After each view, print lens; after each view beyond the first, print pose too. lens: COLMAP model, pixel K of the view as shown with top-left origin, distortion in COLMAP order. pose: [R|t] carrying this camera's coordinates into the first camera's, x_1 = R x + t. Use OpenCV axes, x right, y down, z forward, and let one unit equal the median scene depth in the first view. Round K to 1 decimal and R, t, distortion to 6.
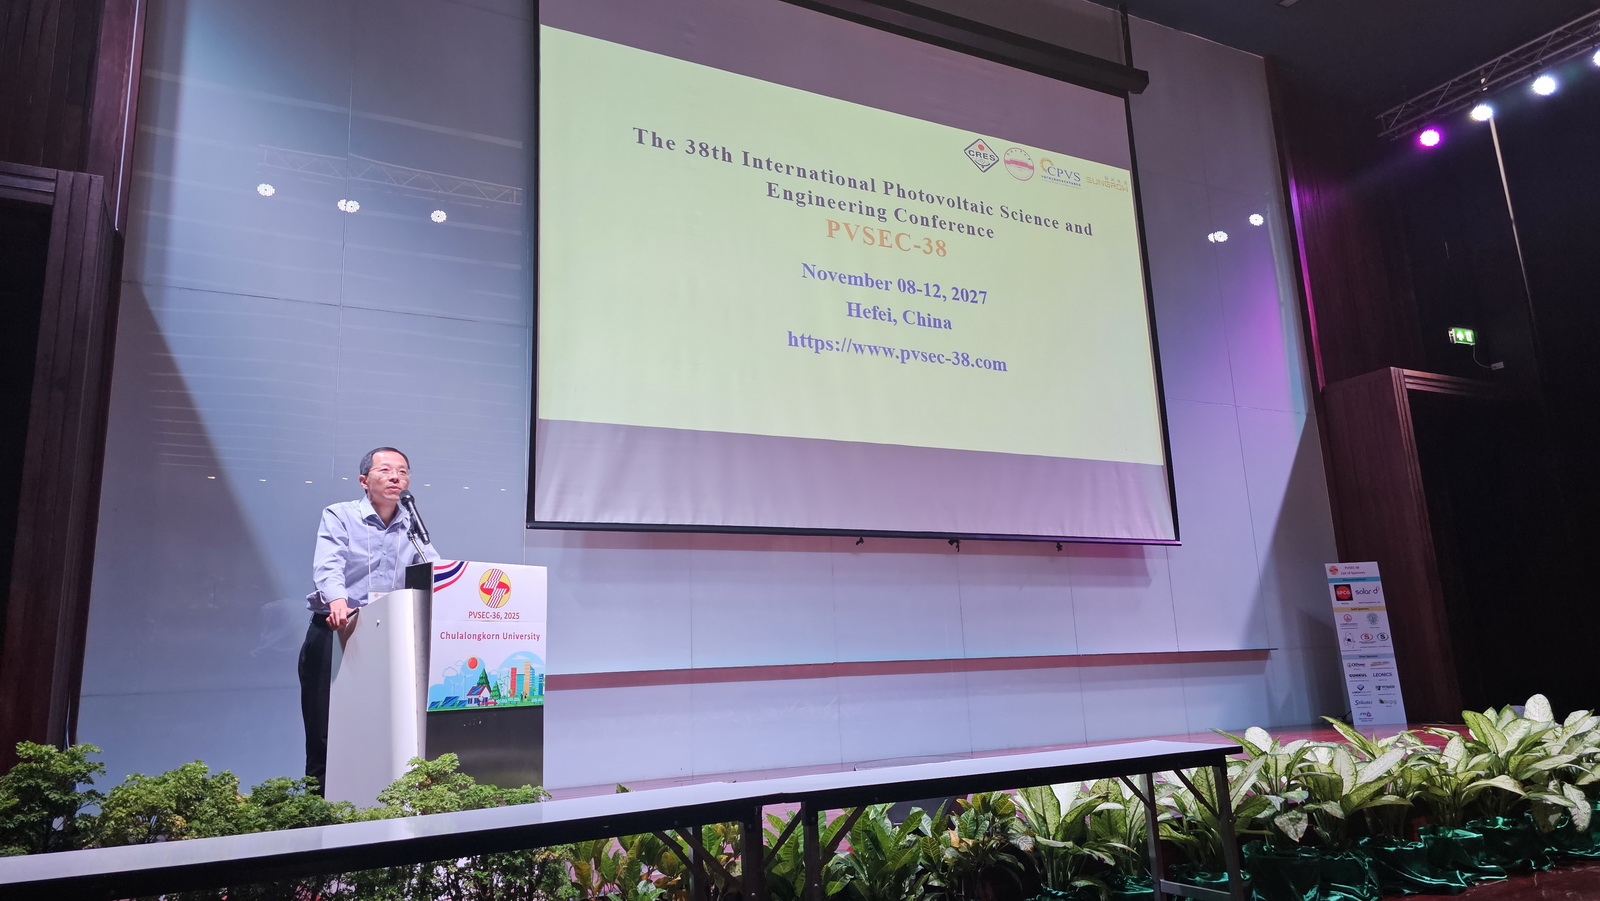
lens RADIAL K [[1055.0, 0, 801.9], [0, 1055.0, 428.9], [0, 0, 1]] dist [0.053931, -0.053991]
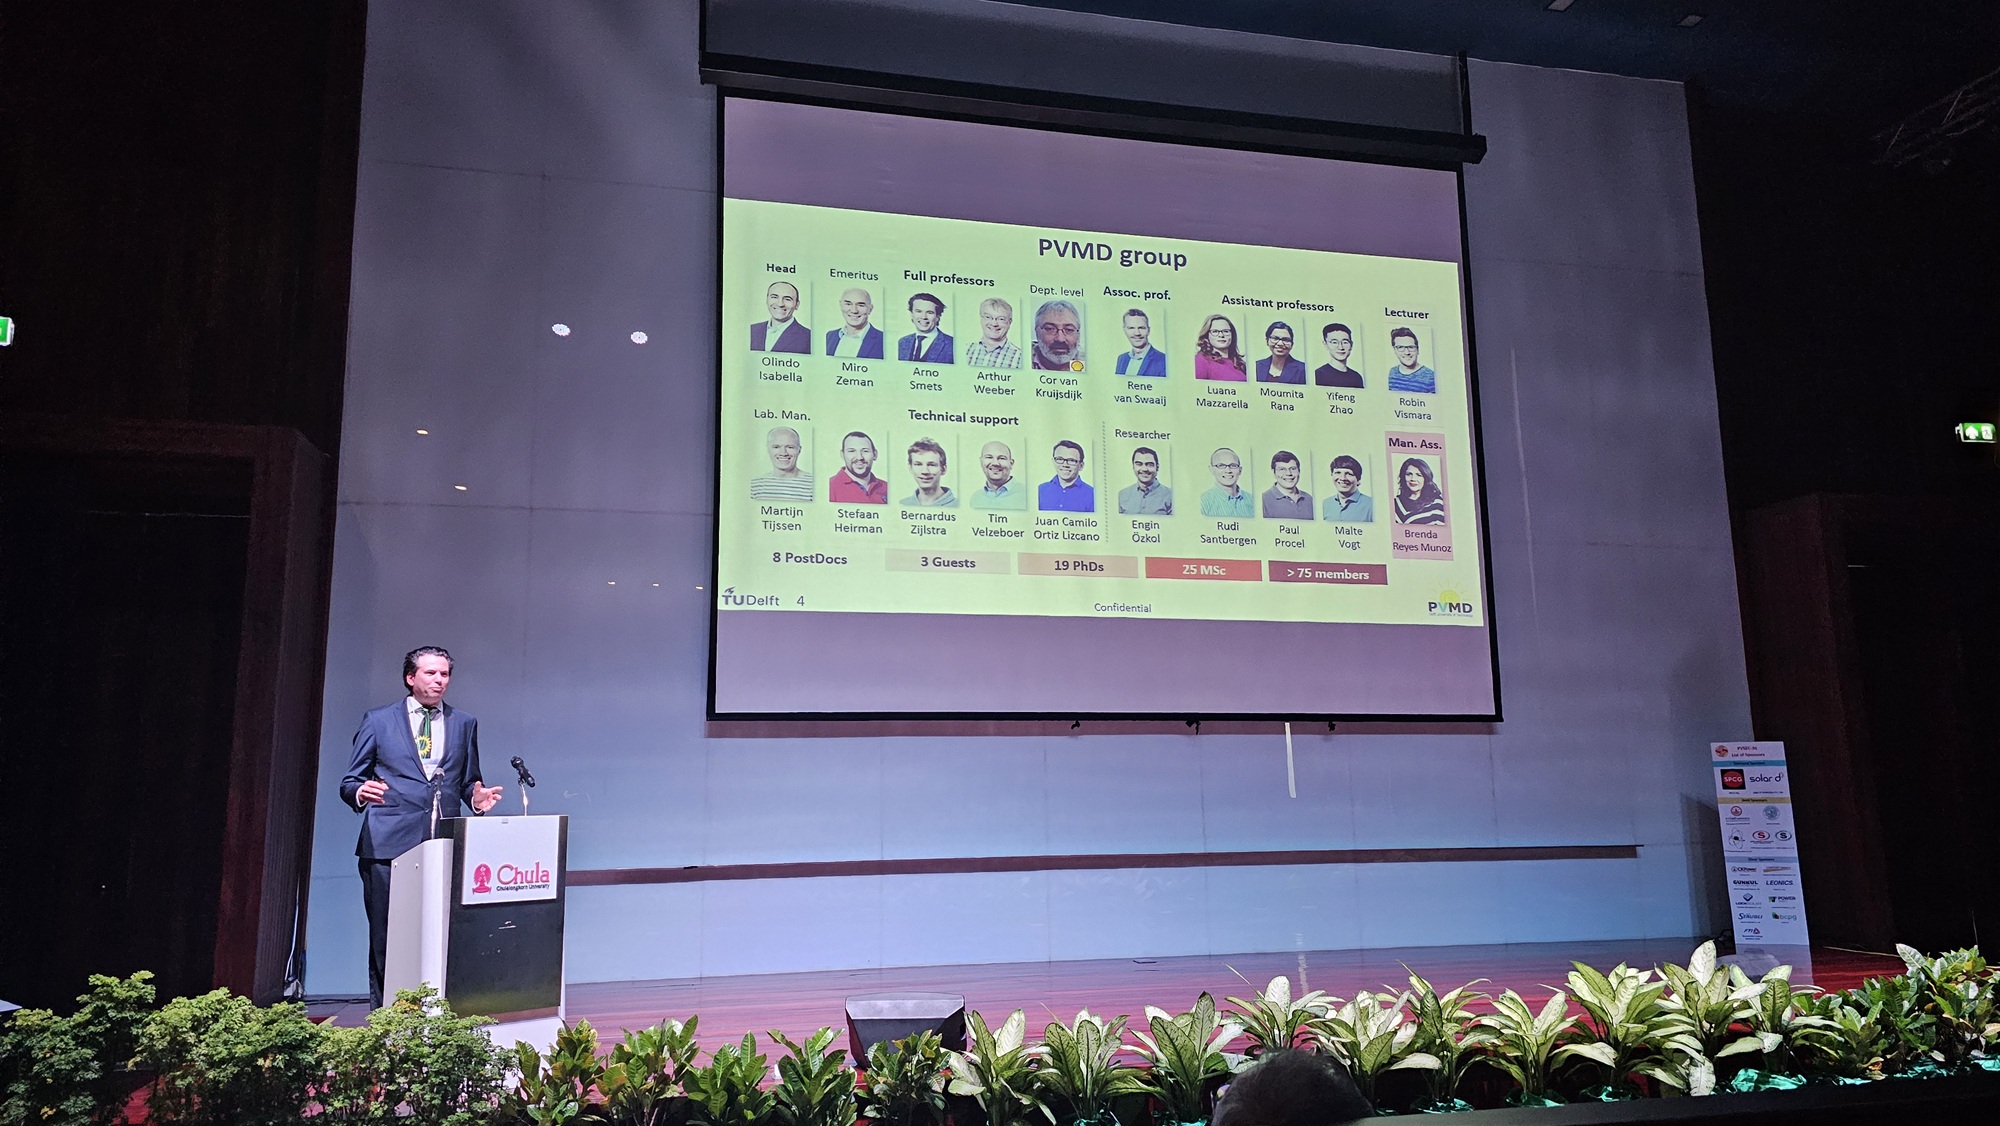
lens RADIAL K [[1316.2, 0, 1000.0], [0, 1316.2, 563.0], [0, 0, 1]] dist [0.055436, -0.054322]
pose [[0.968503, -0.015005, -0.248551, 0.484949], [0.029338, 0.998107, 0.054061, -0.172361], [0.247269, -0.059650, 0.967109, -0.212896]]
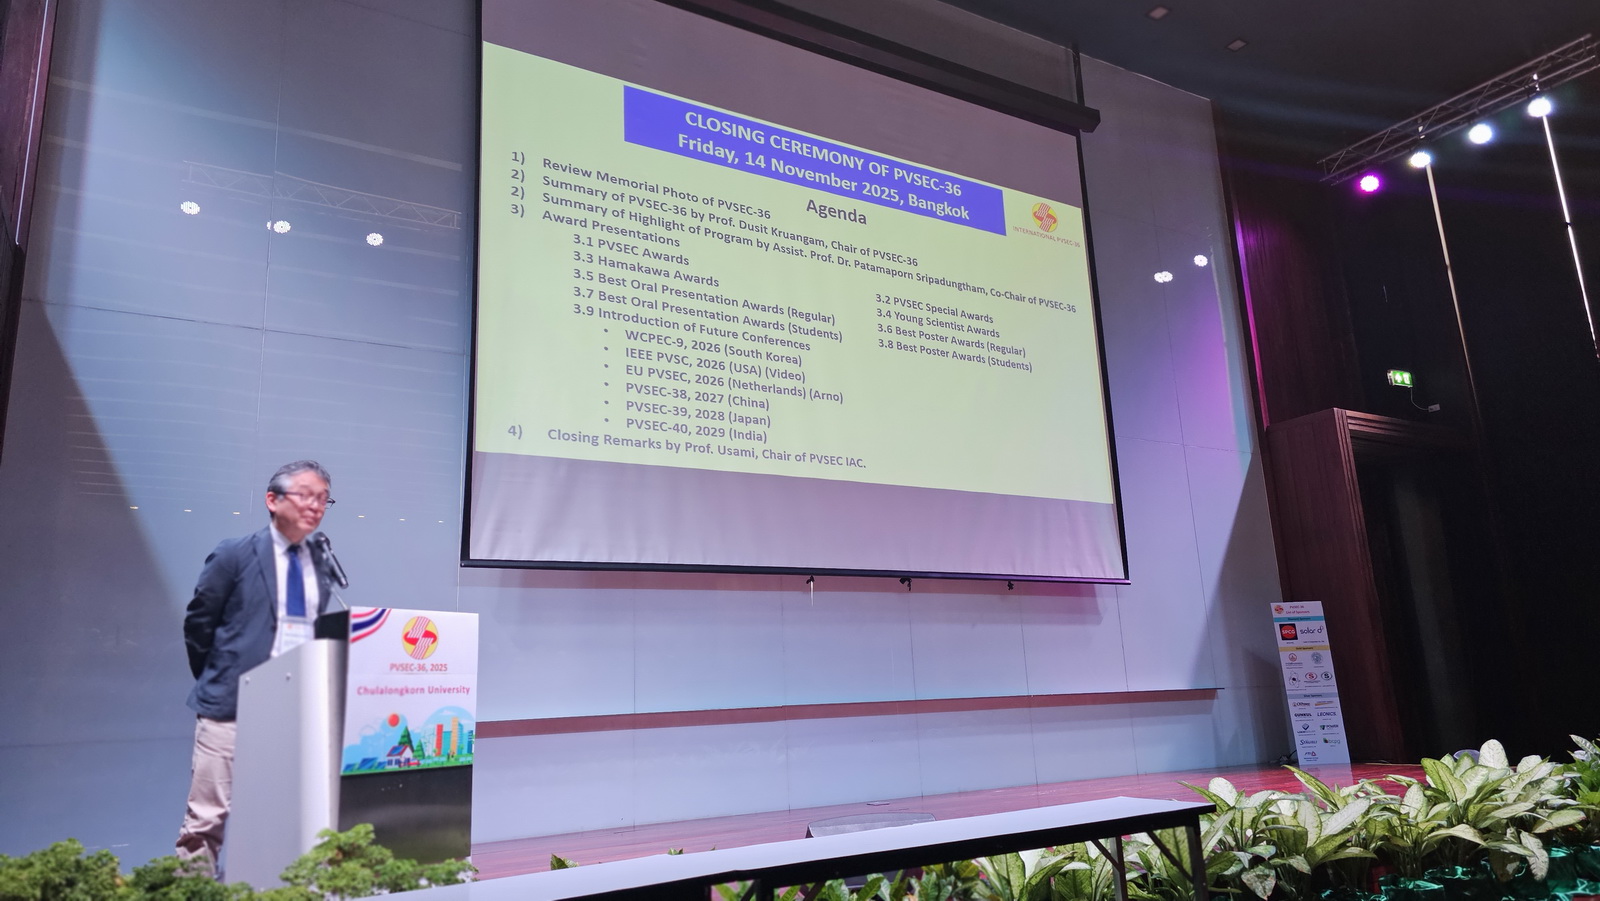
lens RADIAL K [[1053.7, 0, 805.6], [0, 1053.7, 444.7], [0, 0, 1]] dist [0.055014, -0.054016]
pose [[0.998401, 0.010438, 0.055555, -0.007458], [-0.009534, 0.999818, -0.016511, -0.003870], [-0.055717, 0.015955, 0.998319, 0.048717]]
